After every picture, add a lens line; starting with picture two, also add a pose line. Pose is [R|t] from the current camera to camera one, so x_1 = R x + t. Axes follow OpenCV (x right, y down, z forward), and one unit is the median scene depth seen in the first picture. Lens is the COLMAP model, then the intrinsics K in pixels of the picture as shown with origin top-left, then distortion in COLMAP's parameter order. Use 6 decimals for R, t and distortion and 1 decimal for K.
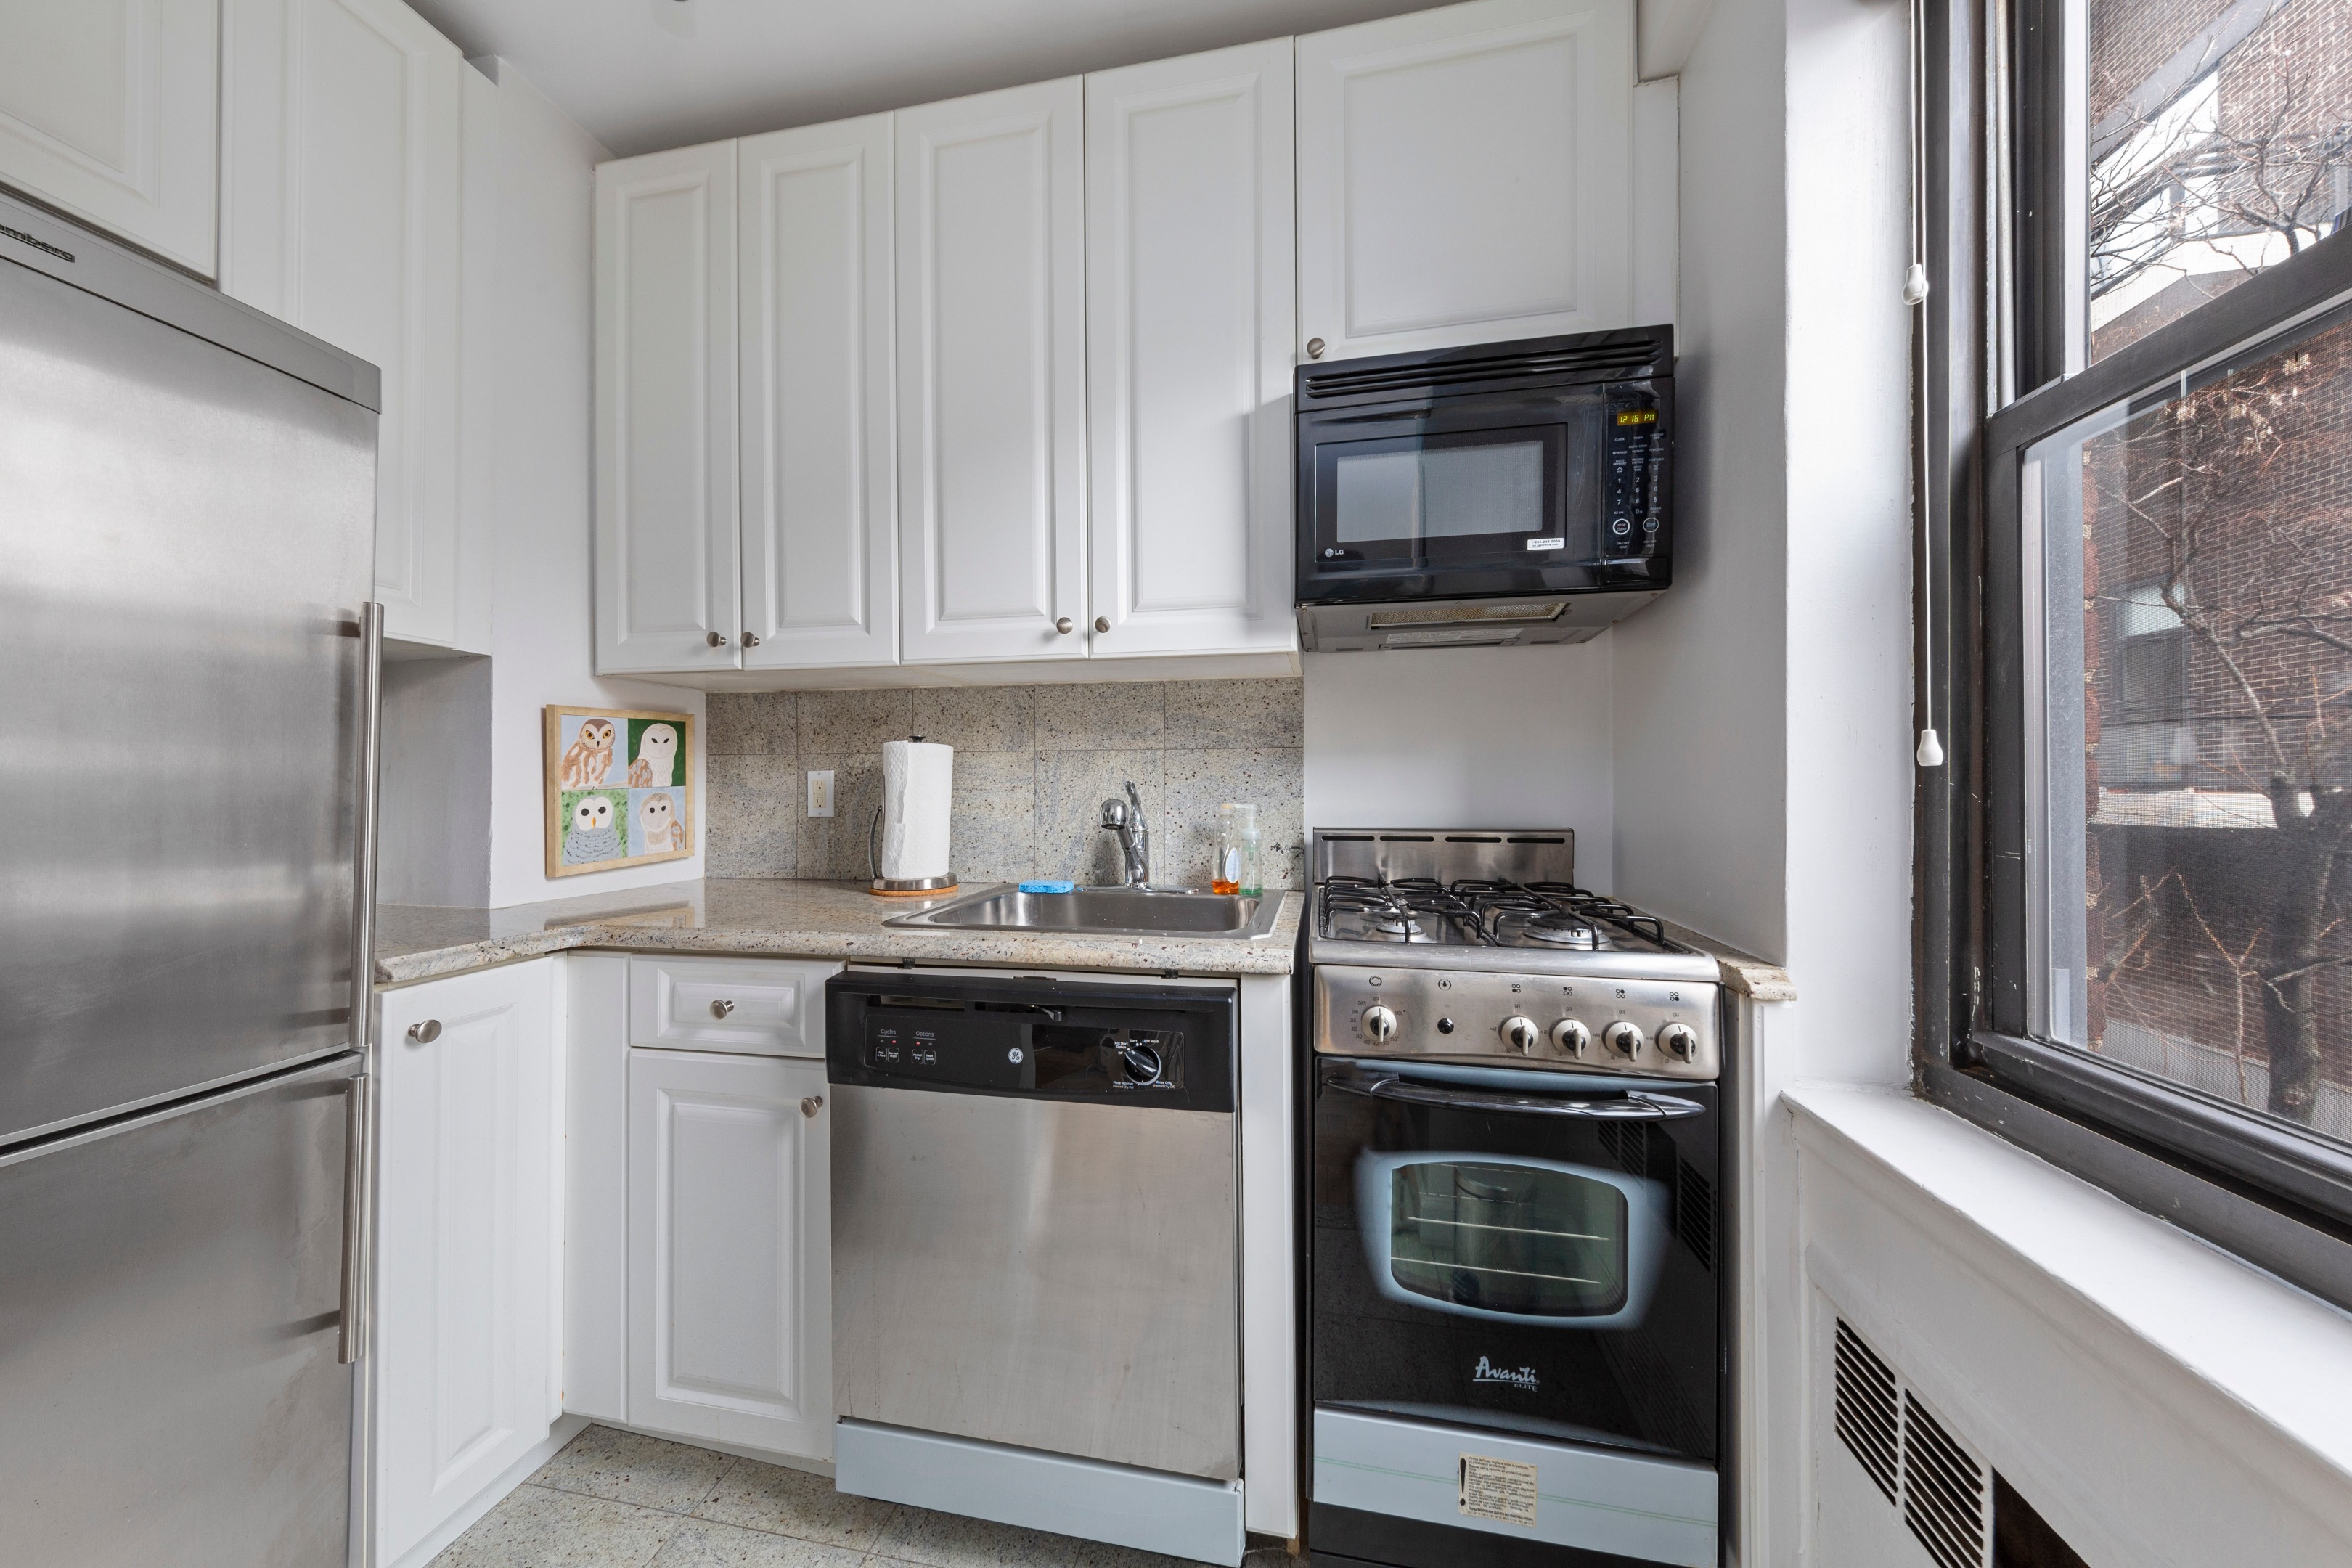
lens RADIAL K [[801.5, 0, 1176.0], [0, 801.5, 784.0], [0, 0, 1]] dist [-0.000185, 0.000006]
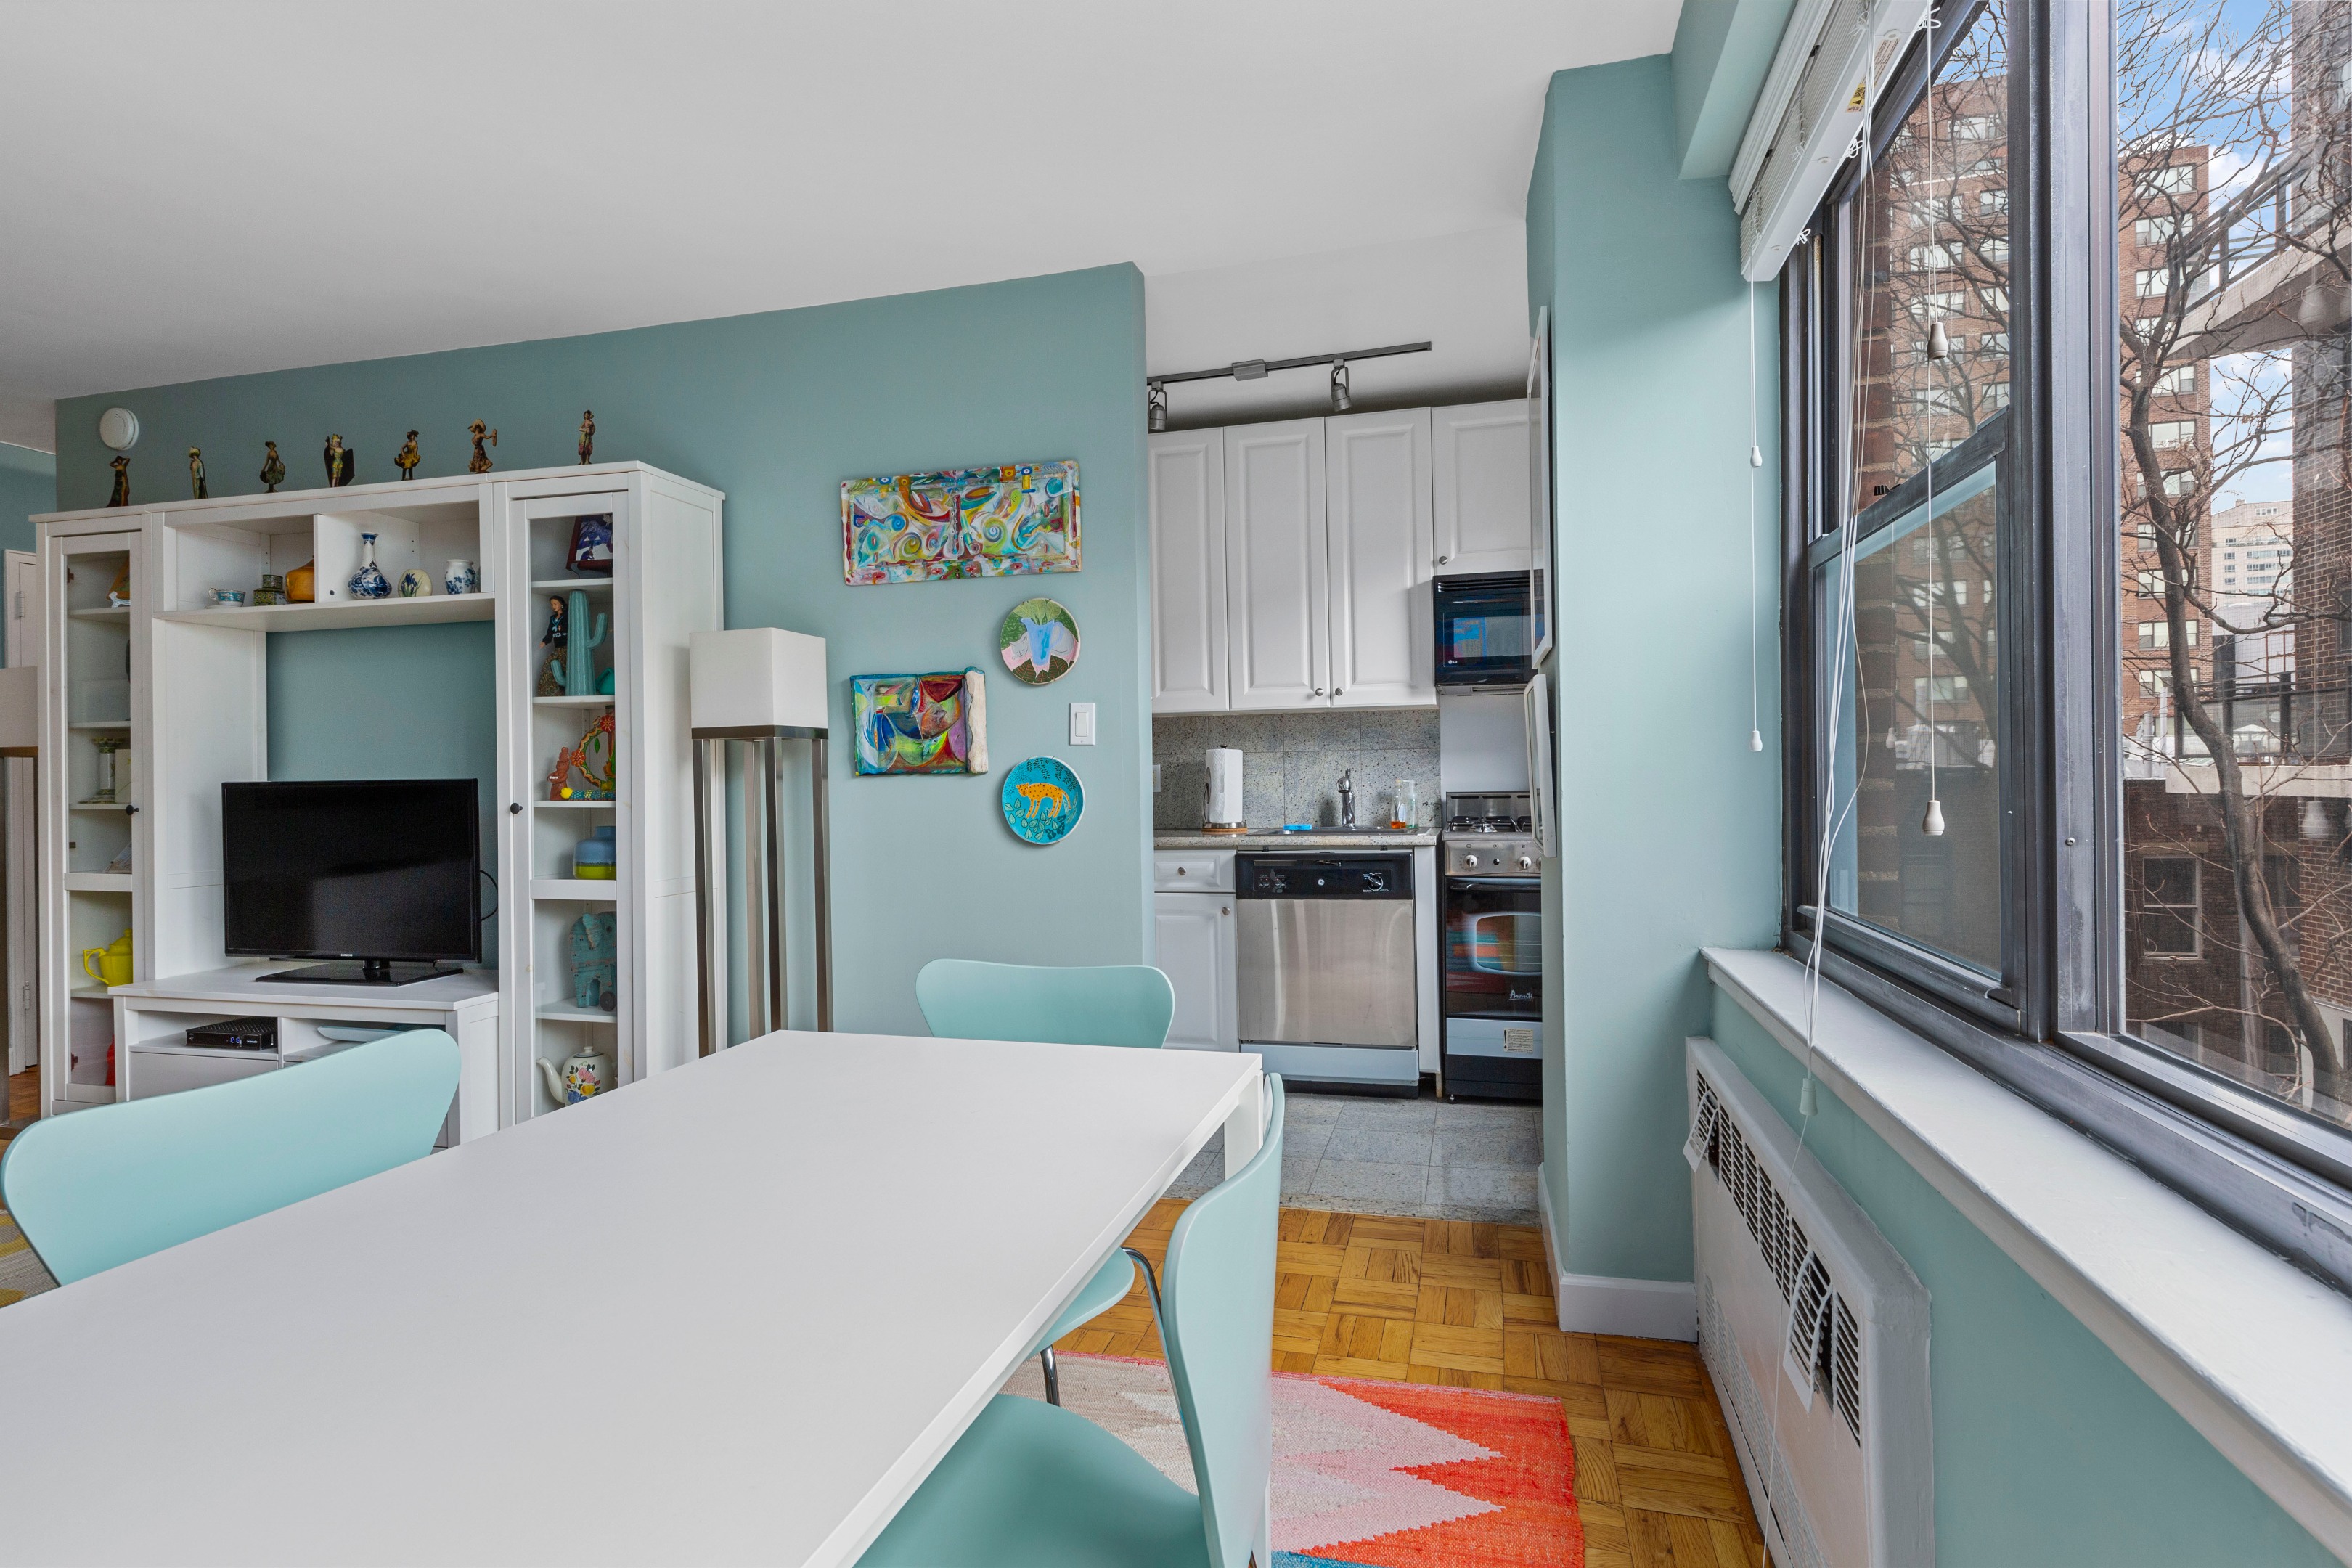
lens RADIAL K [[1187.5, 0, 1176.0], [0, 1187.5, 784.0], [0, 0, 1]] dist [0.001709, -0.000017]
pose [[0.997561, -0.014349, -0.068310, -0.295425], [0.015131, 0.999826, 0.010949, -0.004098], [0.068141, -0.011956, 0.997604, -1.995636]]
